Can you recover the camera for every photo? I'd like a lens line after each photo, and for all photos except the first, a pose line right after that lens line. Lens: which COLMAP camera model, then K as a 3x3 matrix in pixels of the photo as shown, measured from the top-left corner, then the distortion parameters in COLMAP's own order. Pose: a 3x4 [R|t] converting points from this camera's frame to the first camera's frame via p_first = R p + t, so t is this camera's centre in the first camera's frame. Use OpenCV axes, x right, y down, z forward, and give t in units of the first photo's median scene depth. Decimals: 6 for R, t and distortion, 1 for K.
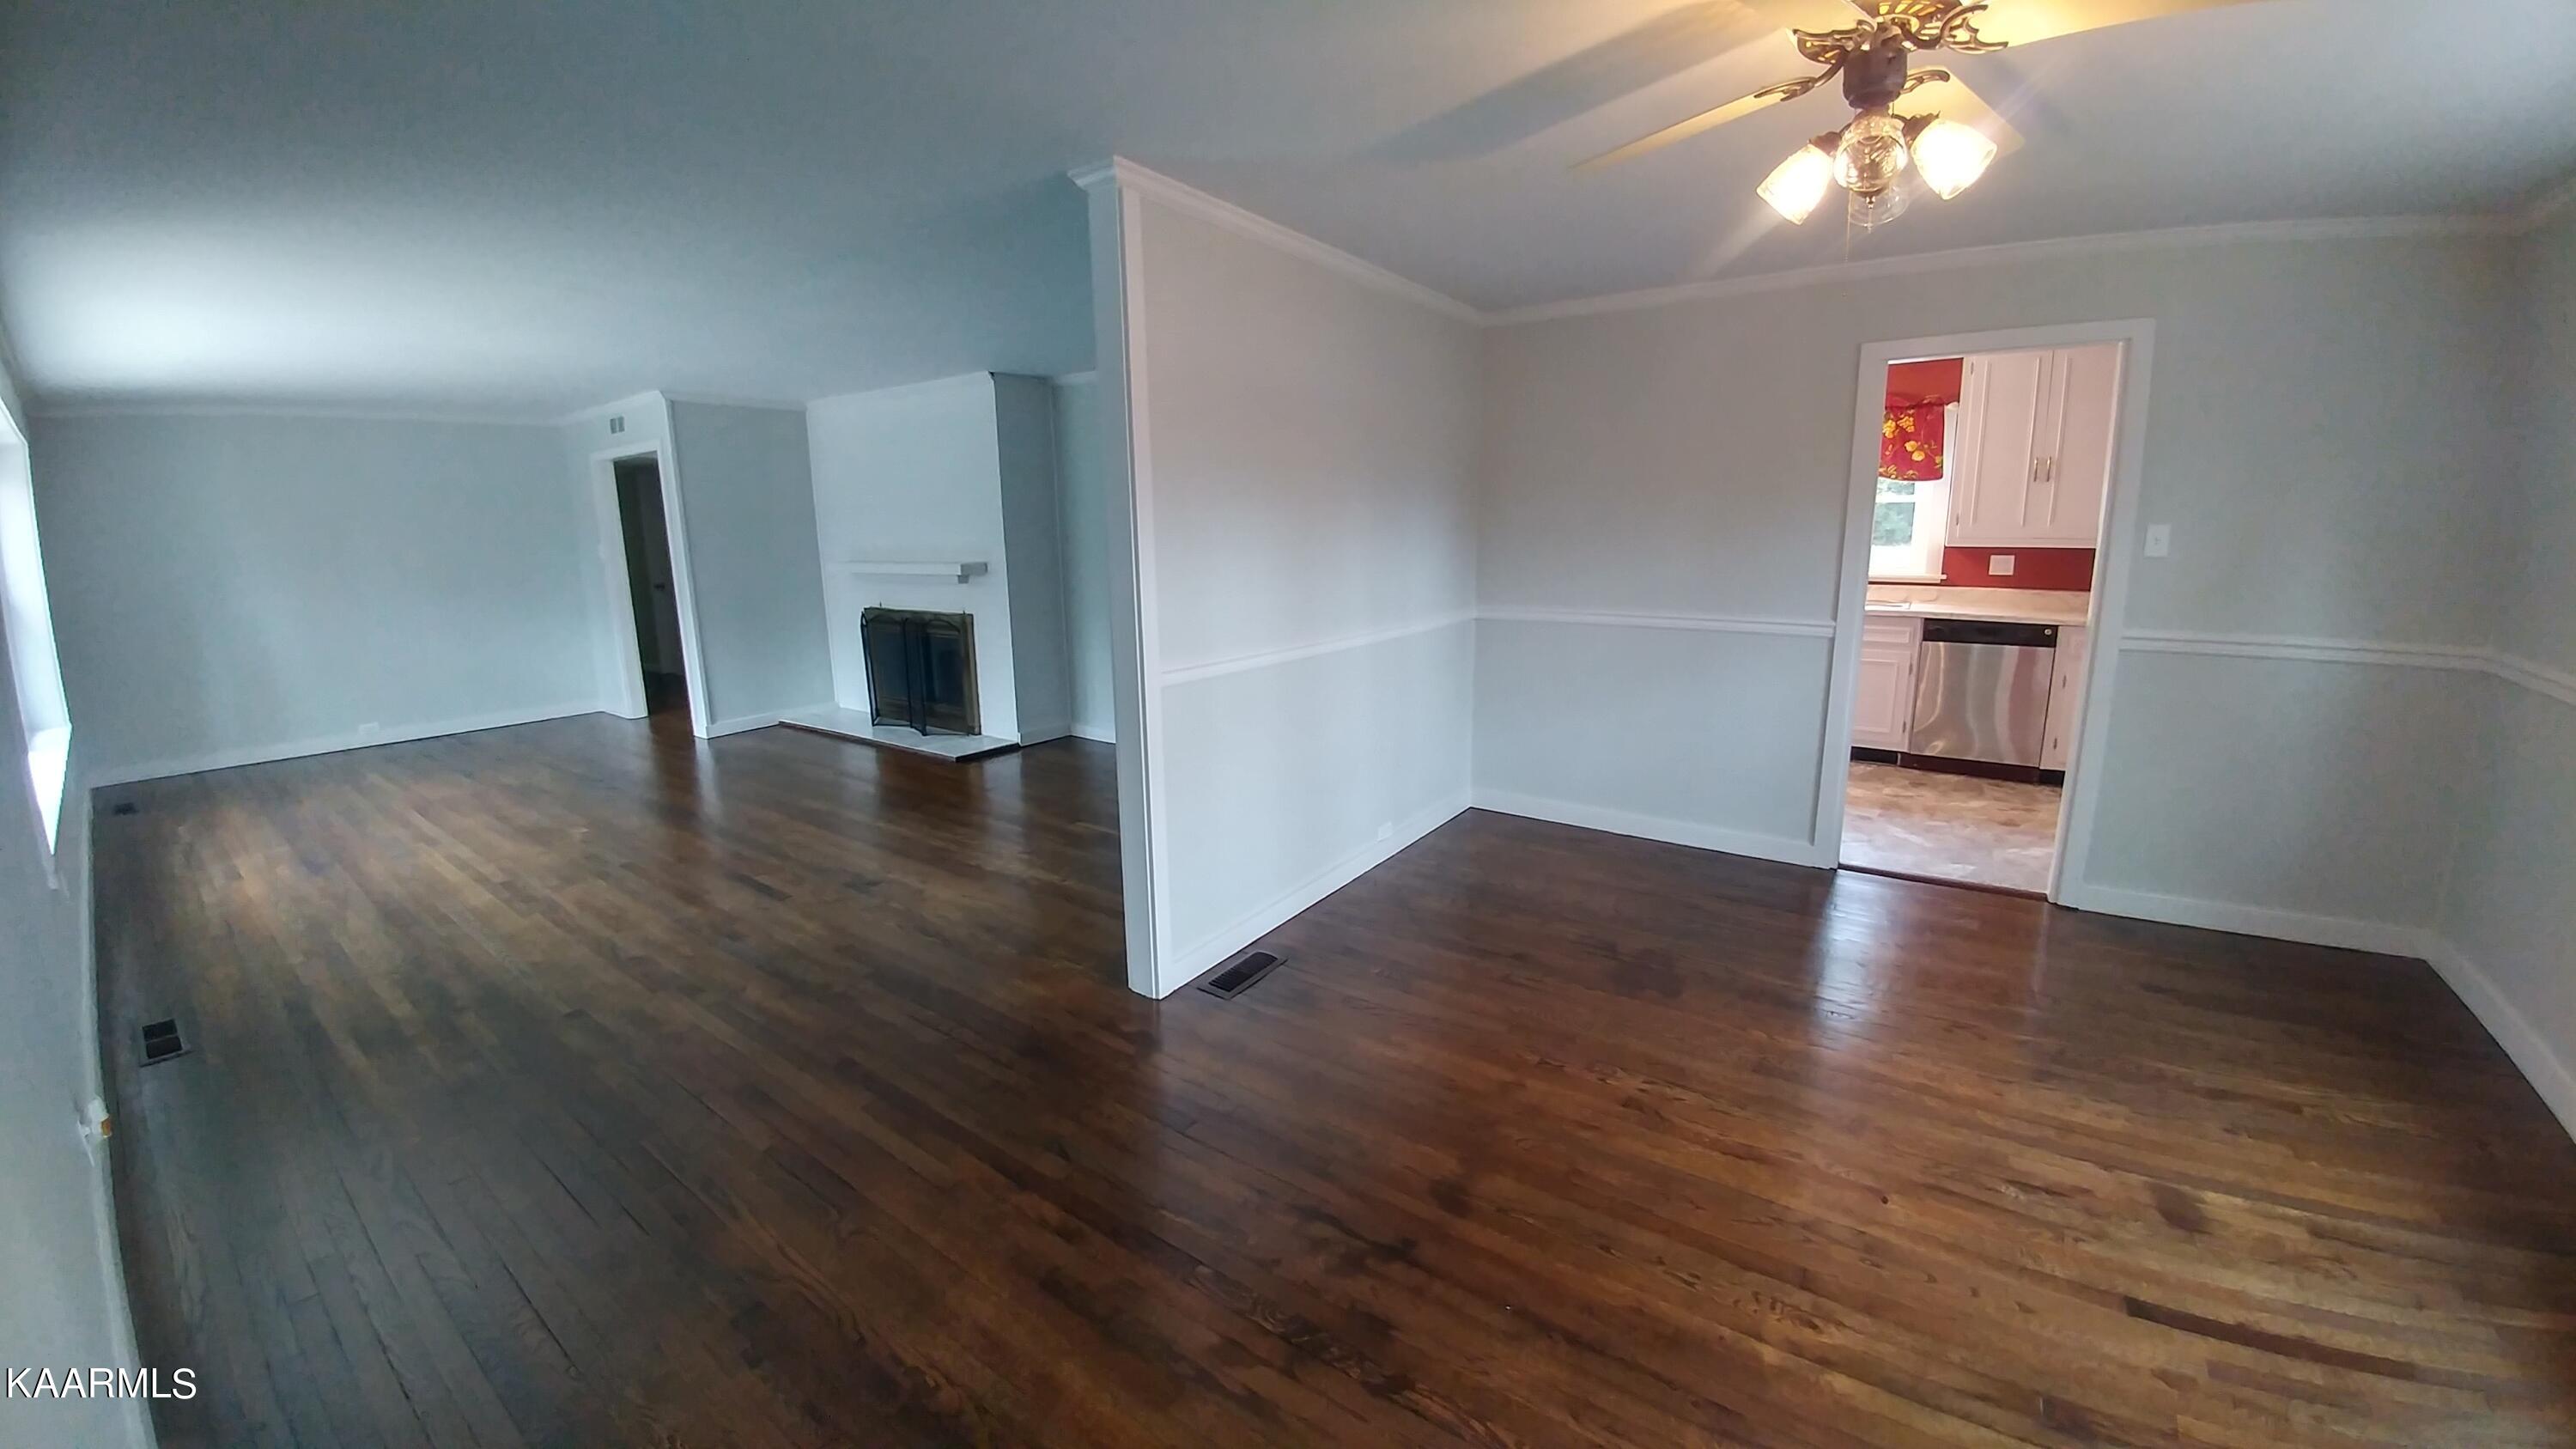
lens RADIAL K [[941.8, 0, 1254.5], [0, 941.8, 699.4], [0, 0, 1]] dist [-0.039558, -0.008380]
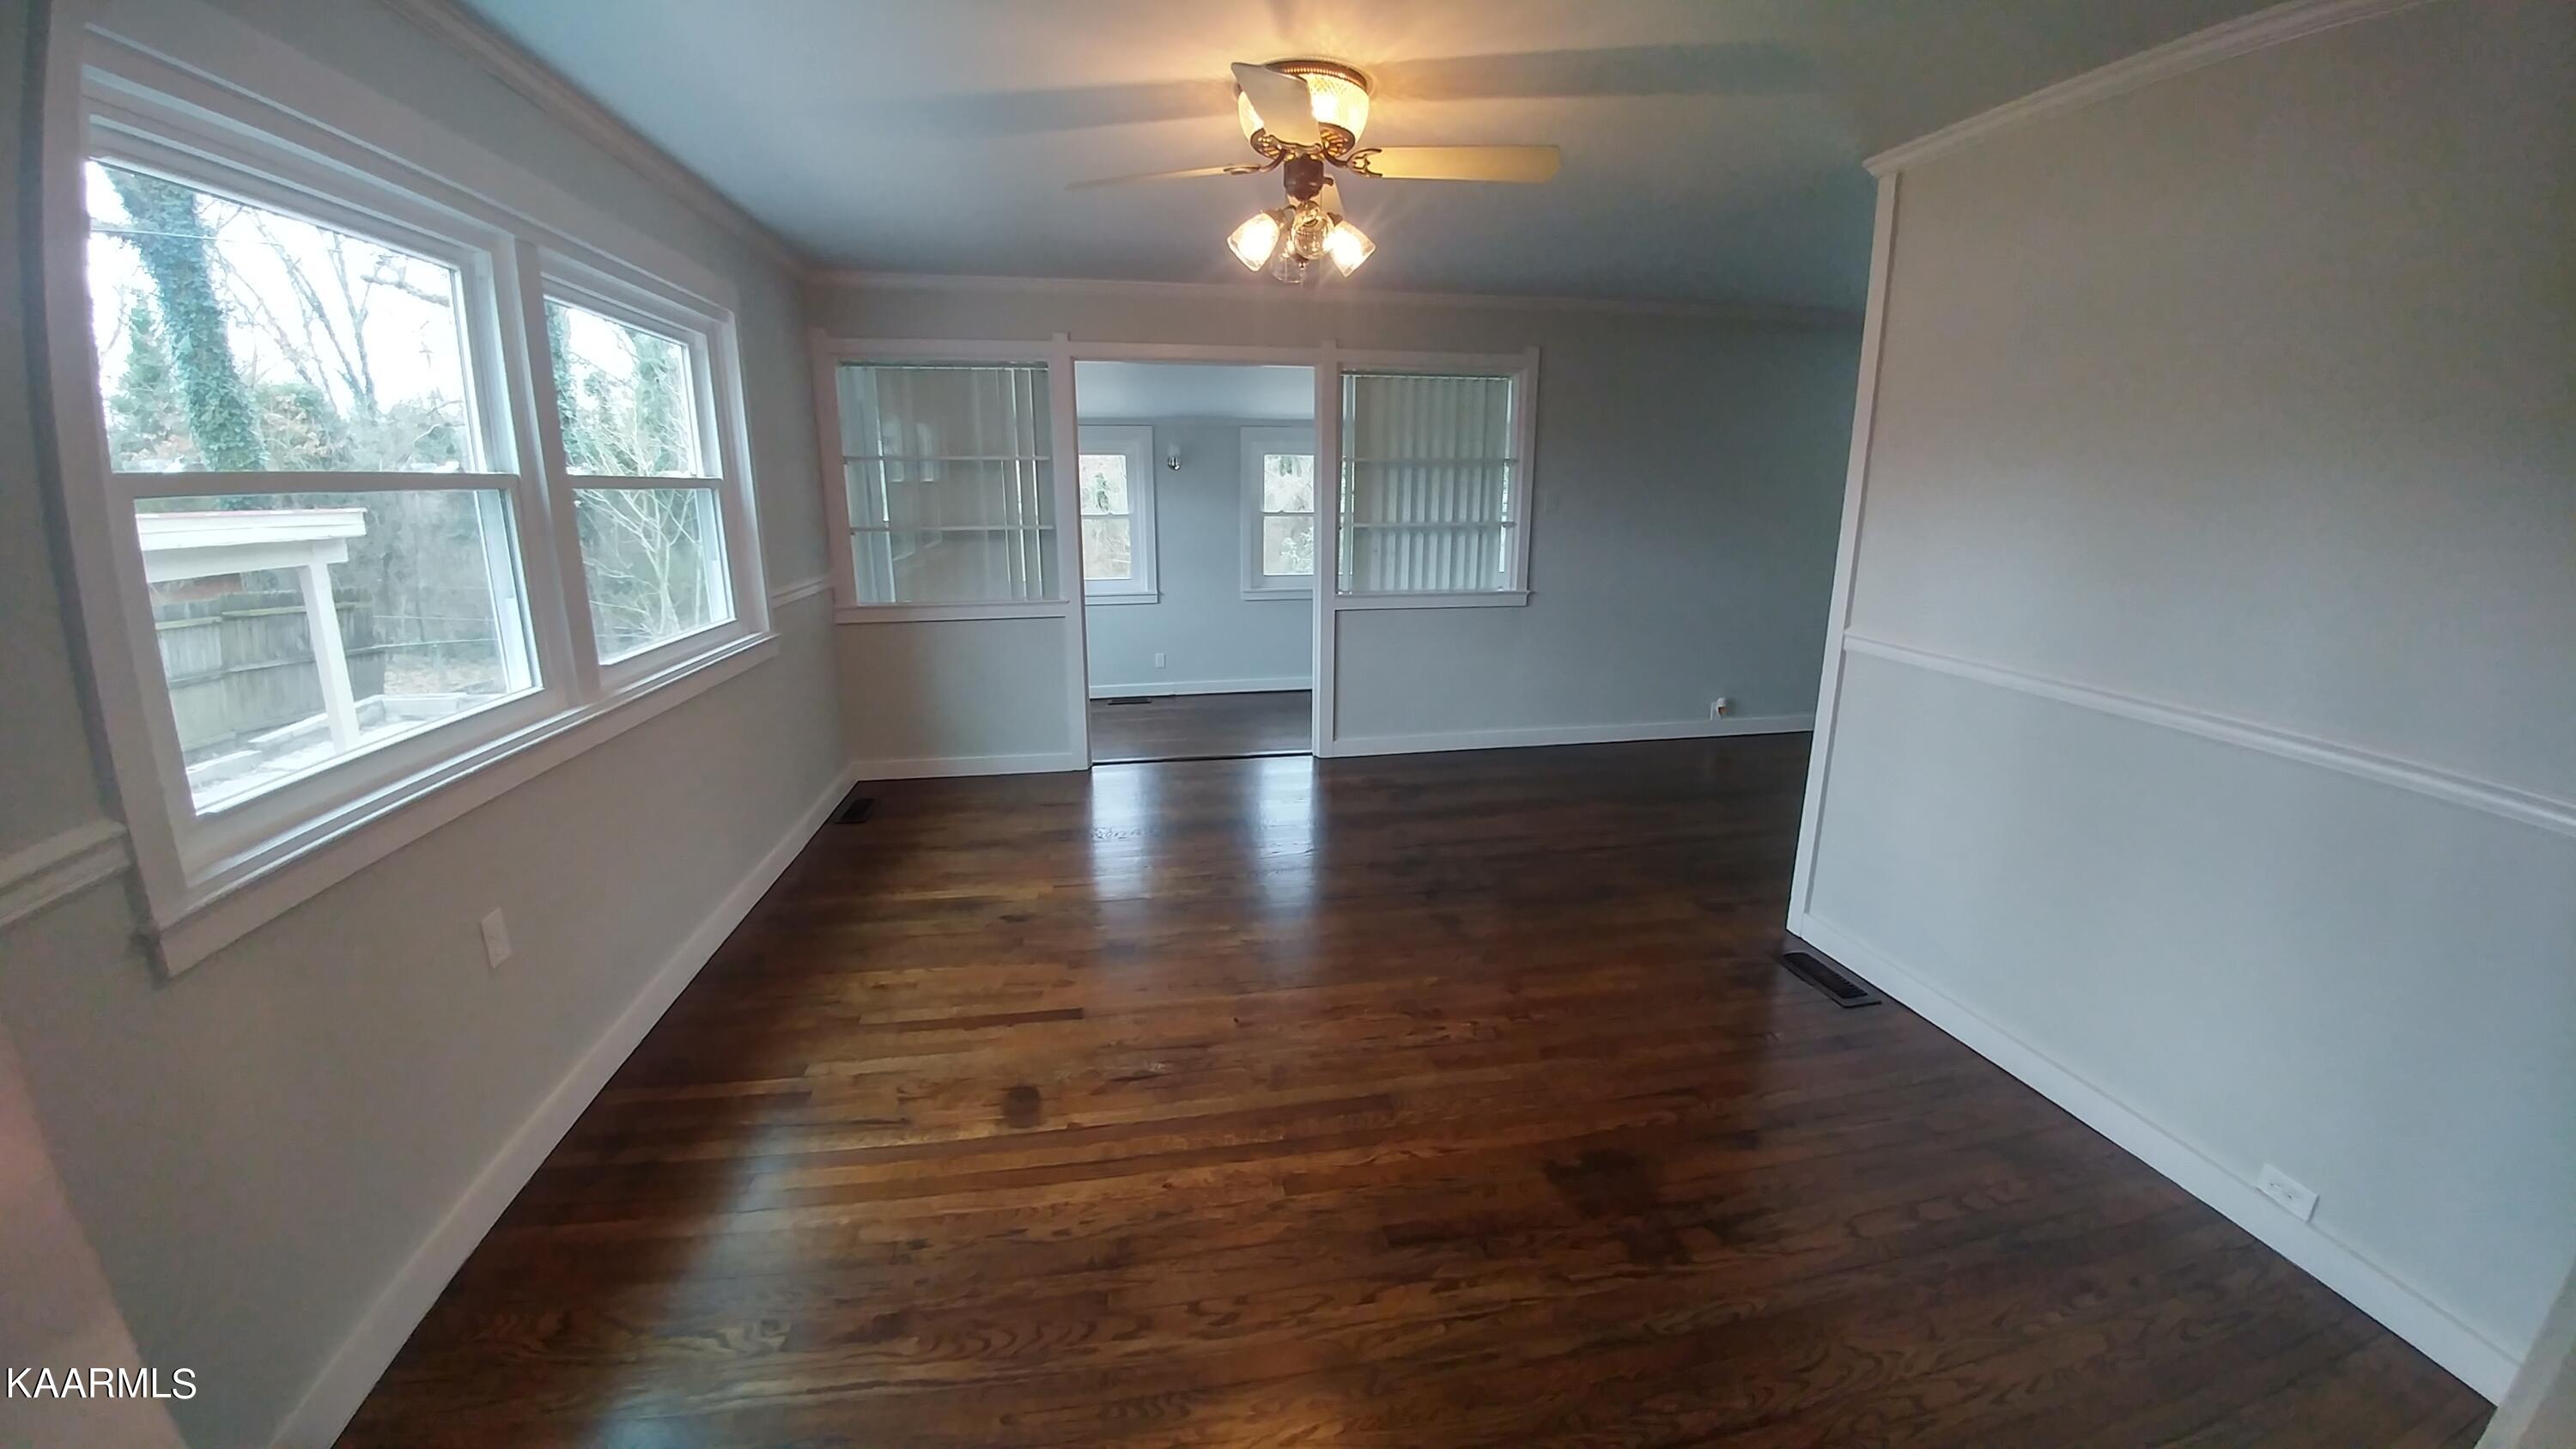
lens RADIAL K [[932.1, 0, 1285.1], [0, 932.1, 712.4], [0, 0, 1]] dist [-0.019661, -0.007898]
pose [[-0.686206, 0.189308, -0.702342, 0.952494], [-0.124937, 0.920520, 0.370181, -0.223156], [0.716598, 0.341769, -0.608014, 1.087822]]
